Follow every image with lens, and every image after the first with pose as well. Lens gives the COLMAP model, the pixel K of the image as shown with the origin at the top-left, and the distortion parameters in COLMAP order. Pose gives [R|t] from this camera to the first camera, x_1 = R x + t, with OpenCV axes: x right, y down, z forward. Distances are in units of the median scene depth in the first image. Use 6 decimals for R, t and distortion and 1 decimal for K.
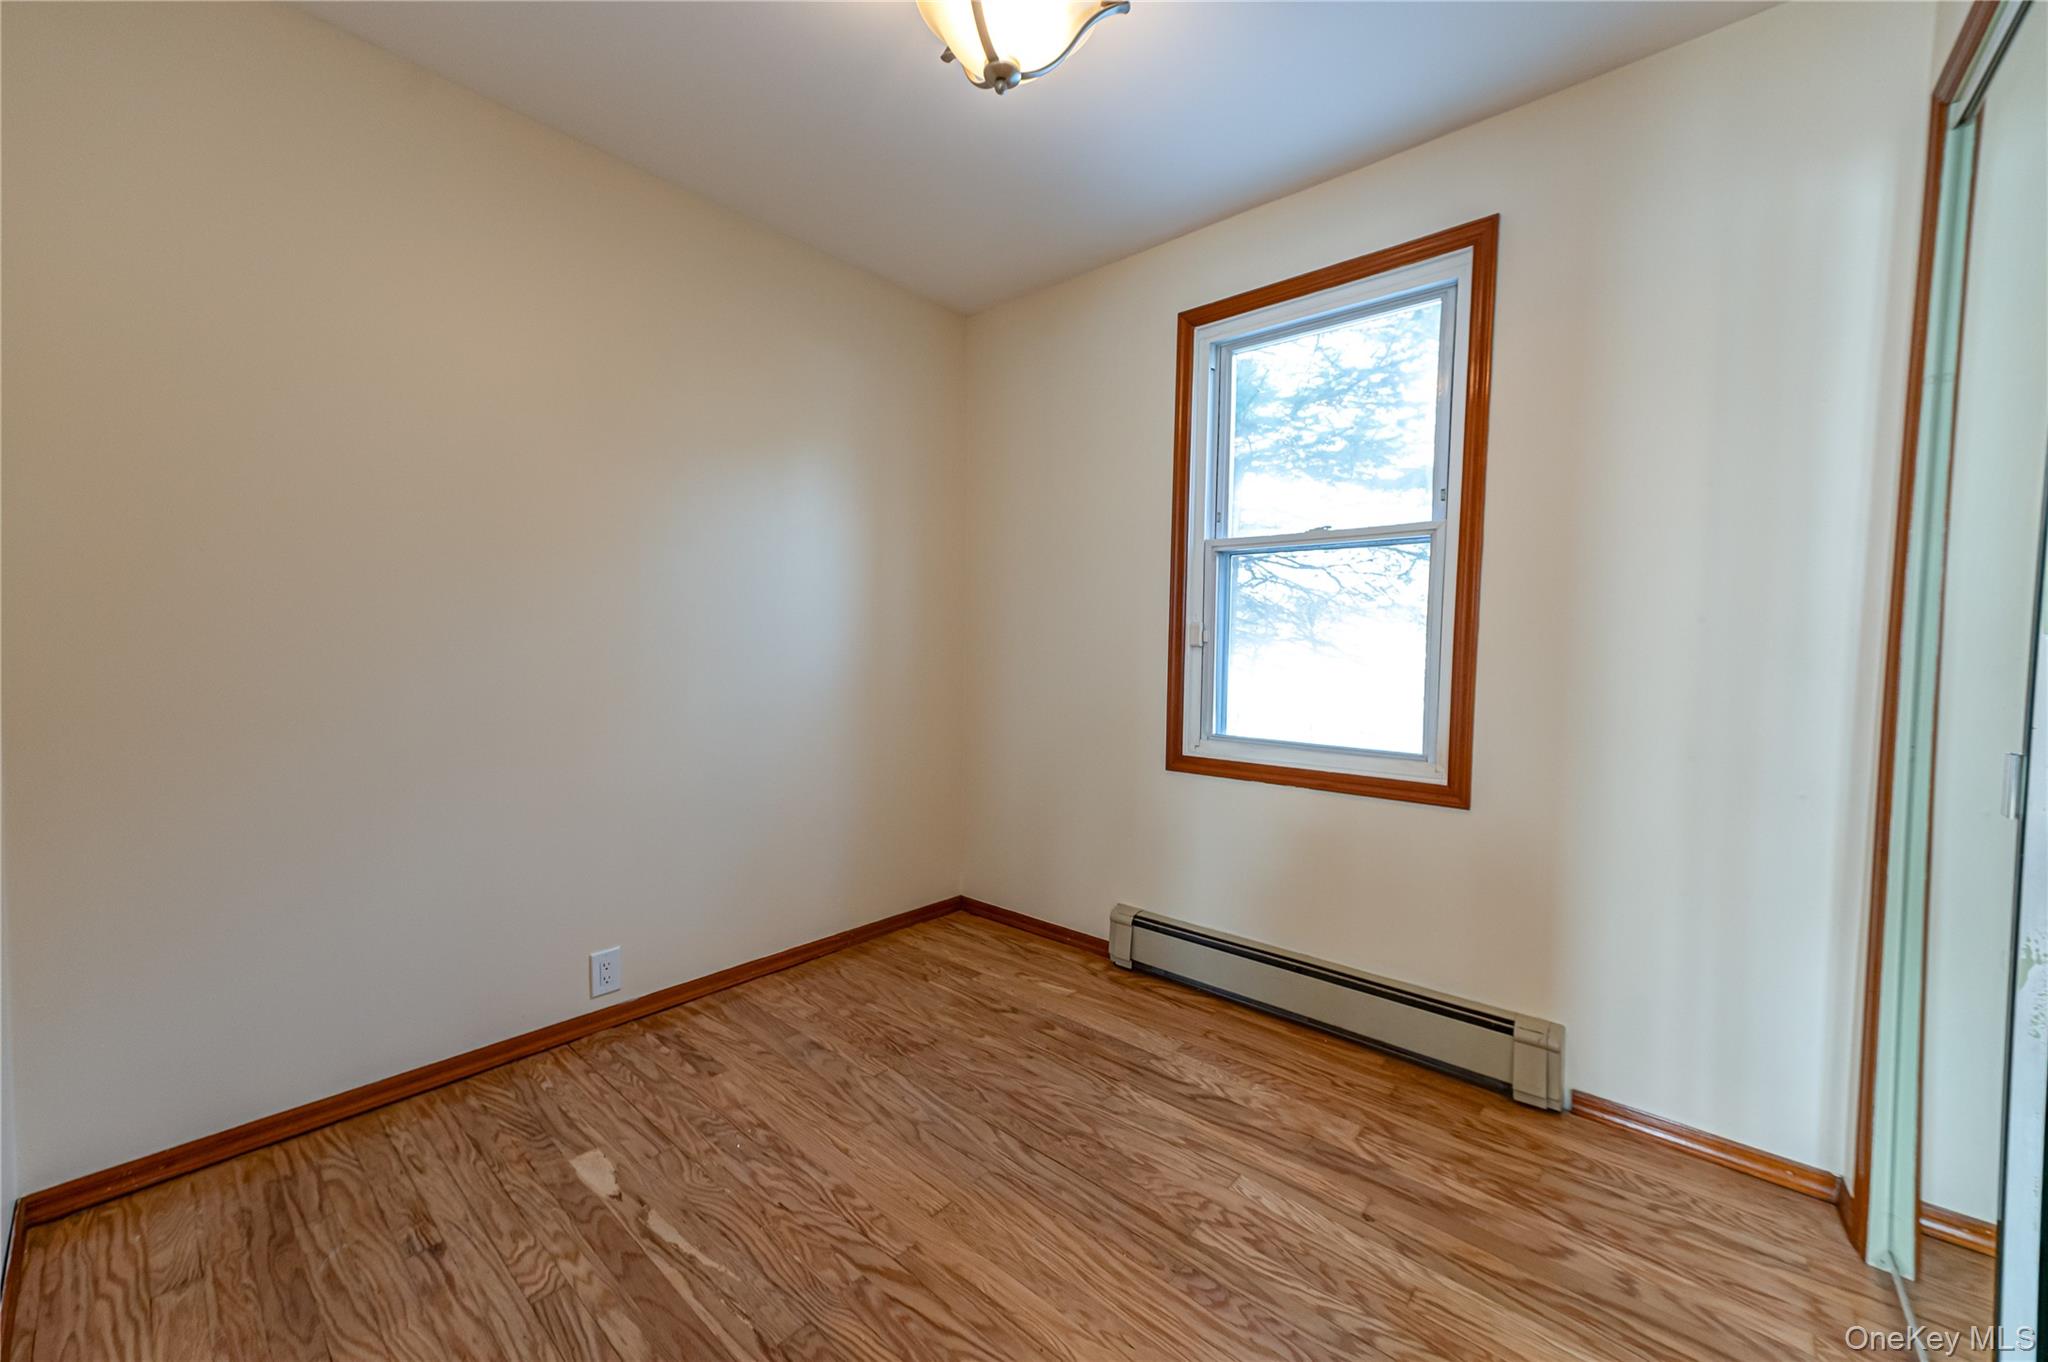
lens RADIAL K [[778.8, 0, 1022.6], [0, 778.8, 687.5], [0, 0, 1]] dist [0.017482, -0.000058]
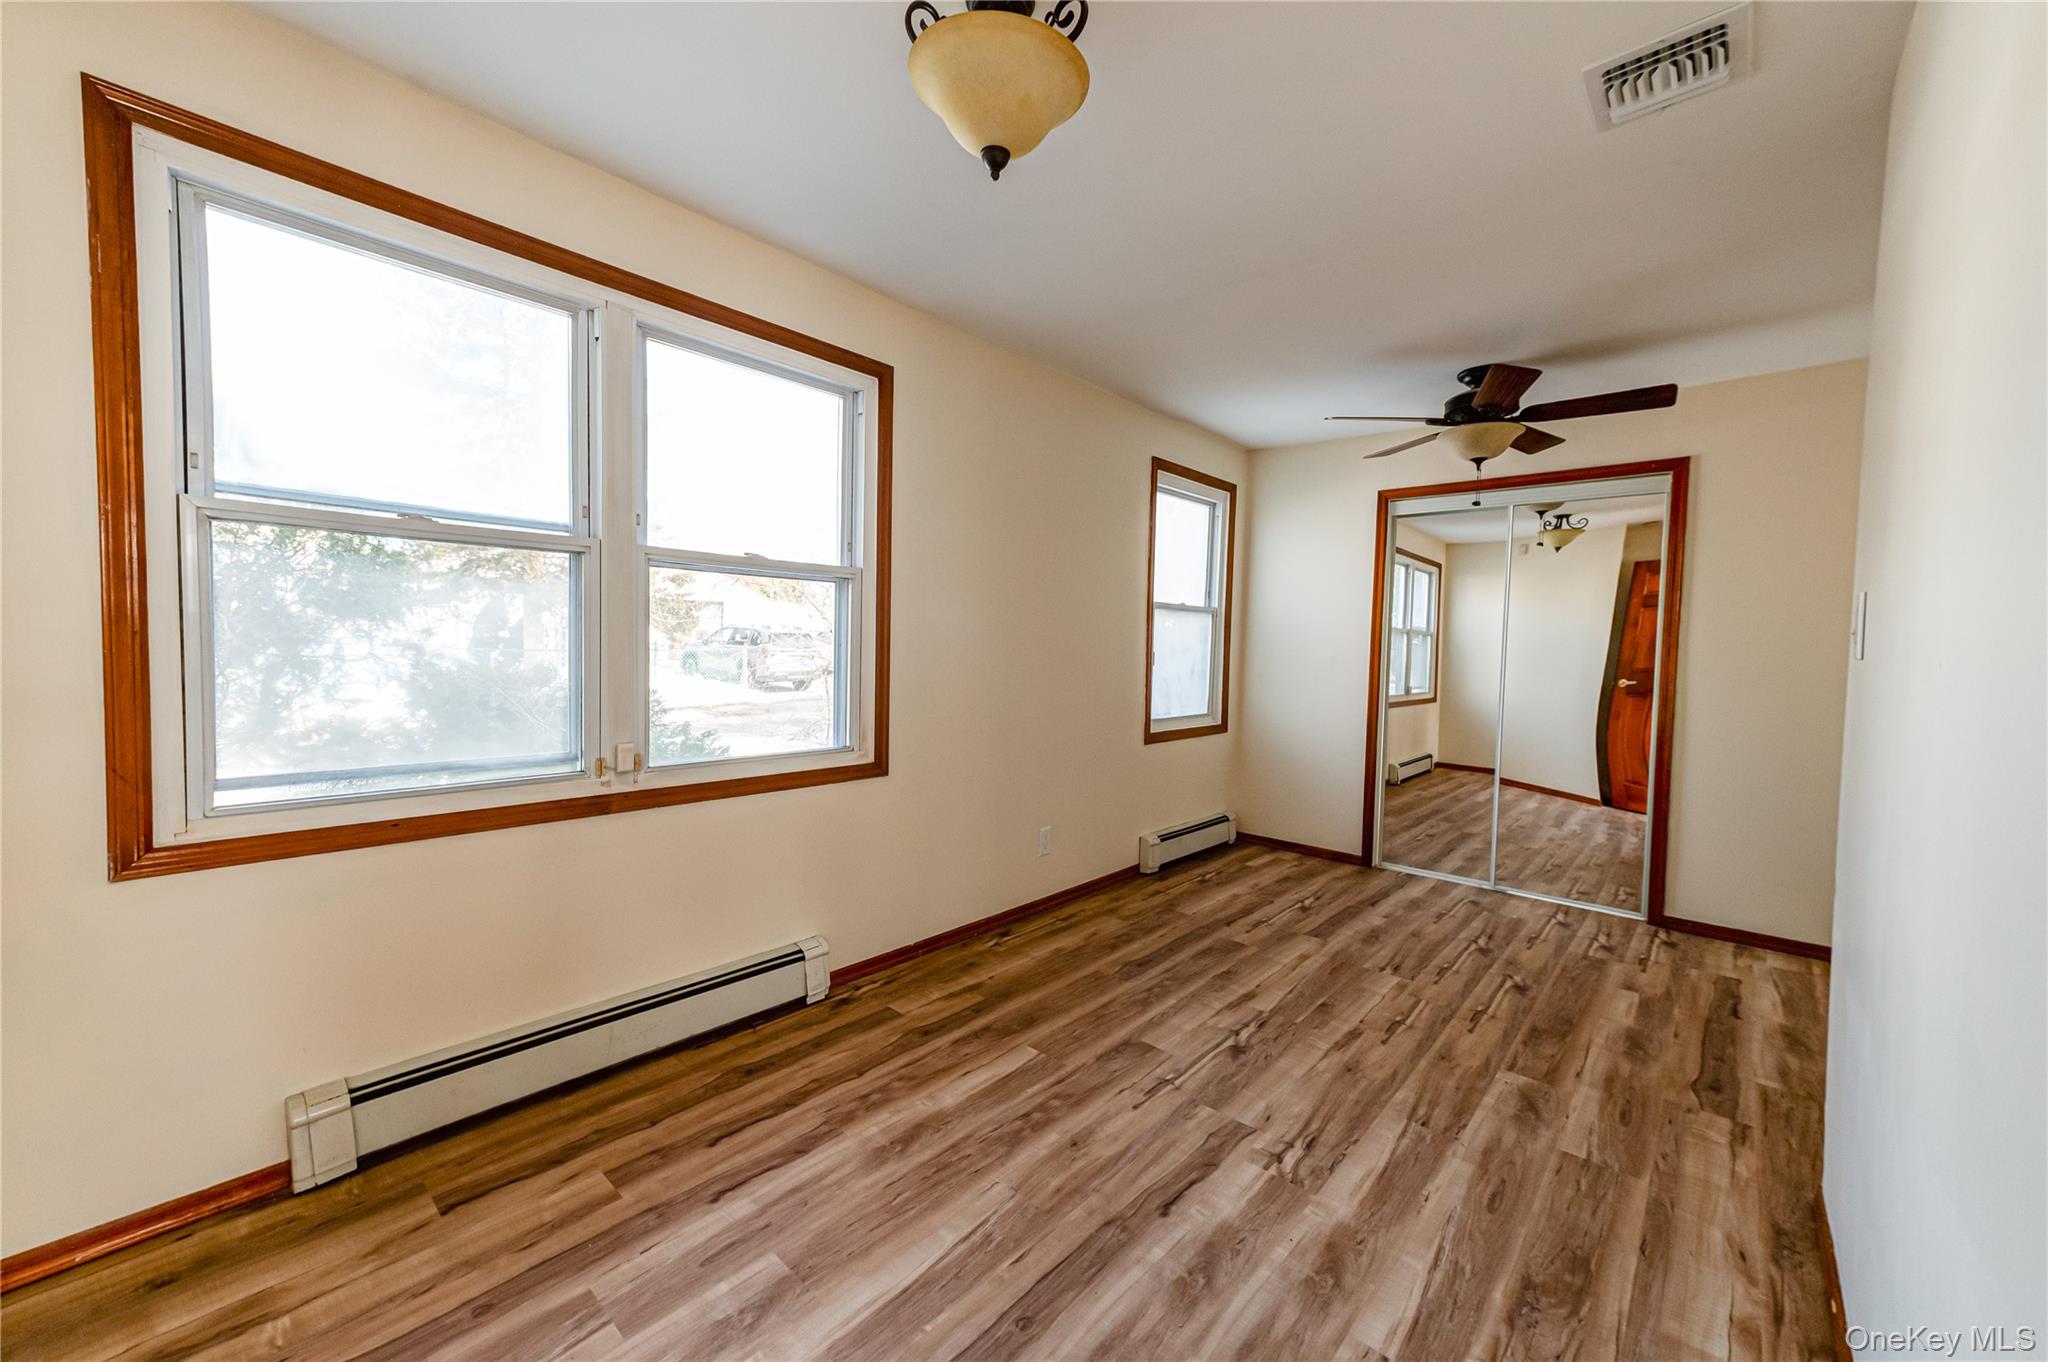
lens RADIAL K [[778.8, 0, 1022.6], [0, 778.8, 687.5], [0, 0, 1]] dist [0.017482, -0.000058]
pose [[0.029602, -0.034233, 0.998975, -0.638412], [0.054397, 0.997988, 0.032587, -0.030656], [-0.998081, 0.053376, 0.031404, 0.558049]]
